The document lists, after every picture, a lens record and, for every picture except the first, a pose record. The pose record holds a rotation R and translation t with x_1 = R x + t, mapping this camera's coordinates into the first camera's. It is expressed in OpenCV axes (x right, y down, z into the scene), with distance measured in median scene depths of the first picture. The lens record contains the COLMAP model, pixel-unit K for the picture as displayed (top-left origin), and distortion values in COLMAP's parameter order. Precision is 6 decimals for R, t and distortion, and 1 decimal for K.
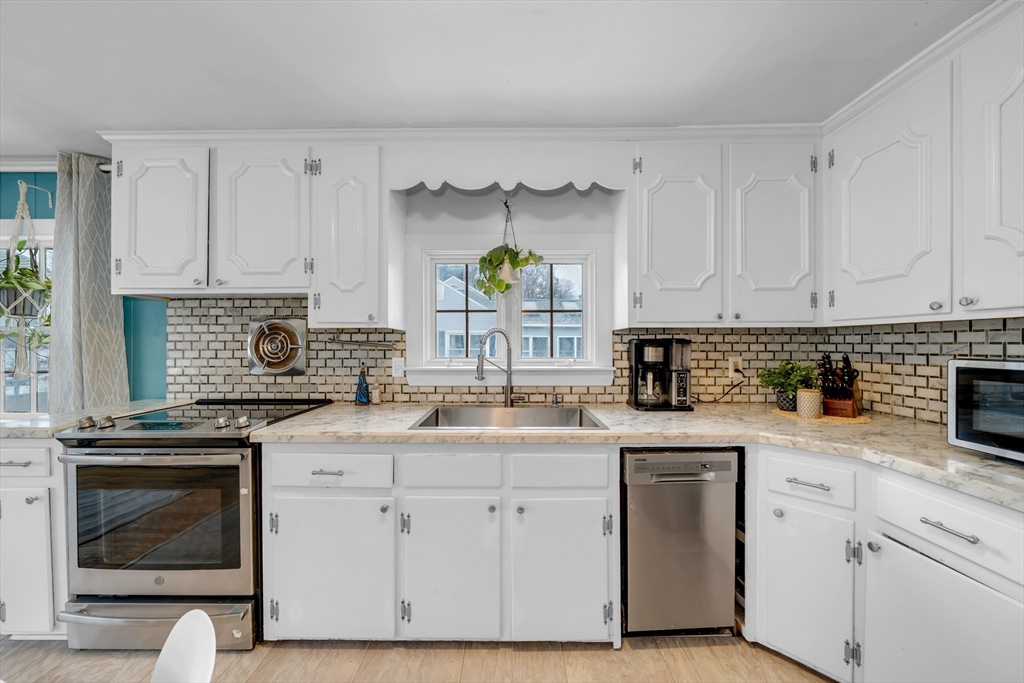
lens RADIAL K [[348.3, 0, 526.7], [0, 348.3, 347.0], [0, 0, 1]] dist [-0.010830, -0.000029]
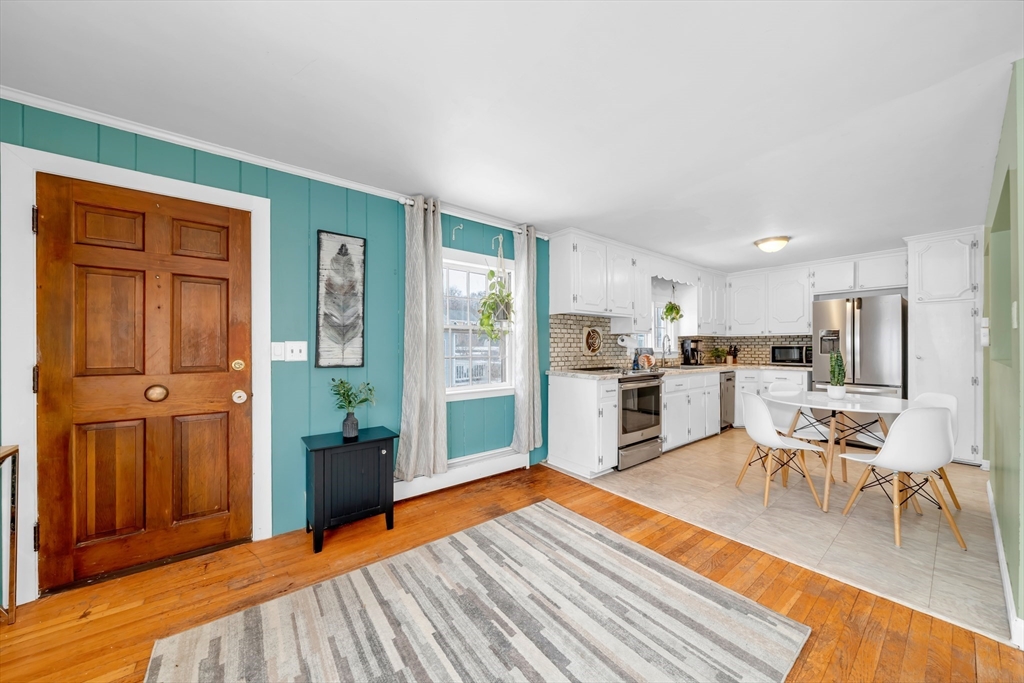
lens RADIAL K [[348.3, 0, 526.7], [0, 348.3, 347.0], [0, 0, 1]] dist [-0.010830, -0.000029]
pose [[0.782339, 0.000060, 0.622853, -2.244748], [0.005197, 0.999965, -0.006625, 0.042664], [-0.622832, 0.008421, 0.782311, -0.310194]]
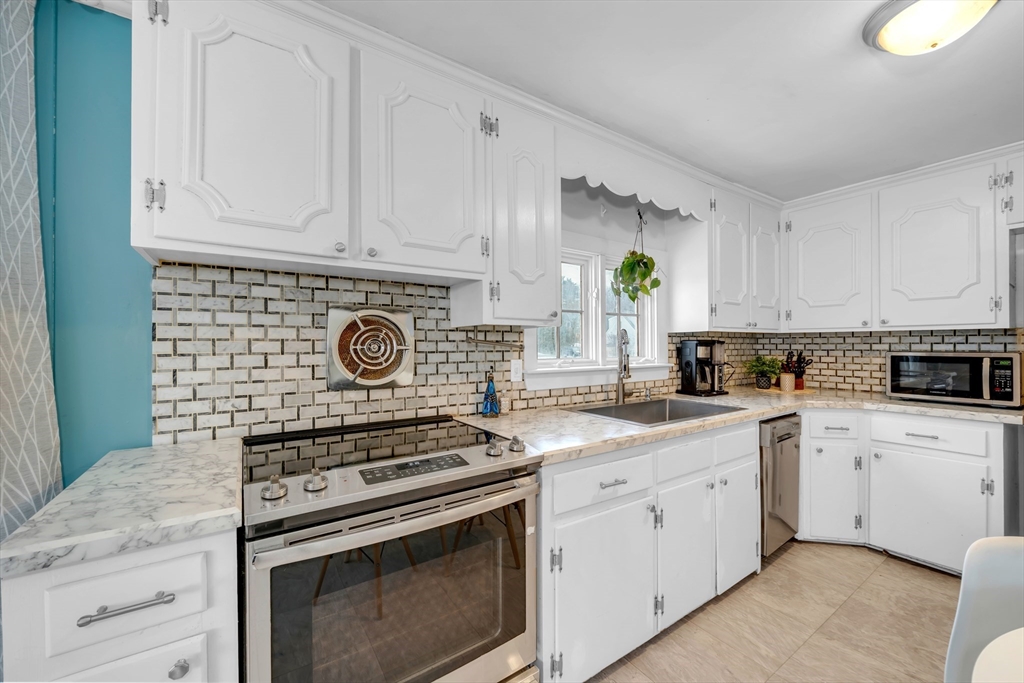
lens RADIAL K [[368.9, 0, 526.9], [0, 368.9, 345.6], [0, 0, 1]] dist [-0.010146, -0.000025]
pose [[0.842697, -0.002184, 0.538384, -0.860023], [0.006726, 0.999956, -0.006472, 0.000733], [-0.538346, 0.009075, 0.842675, 0.197734]]
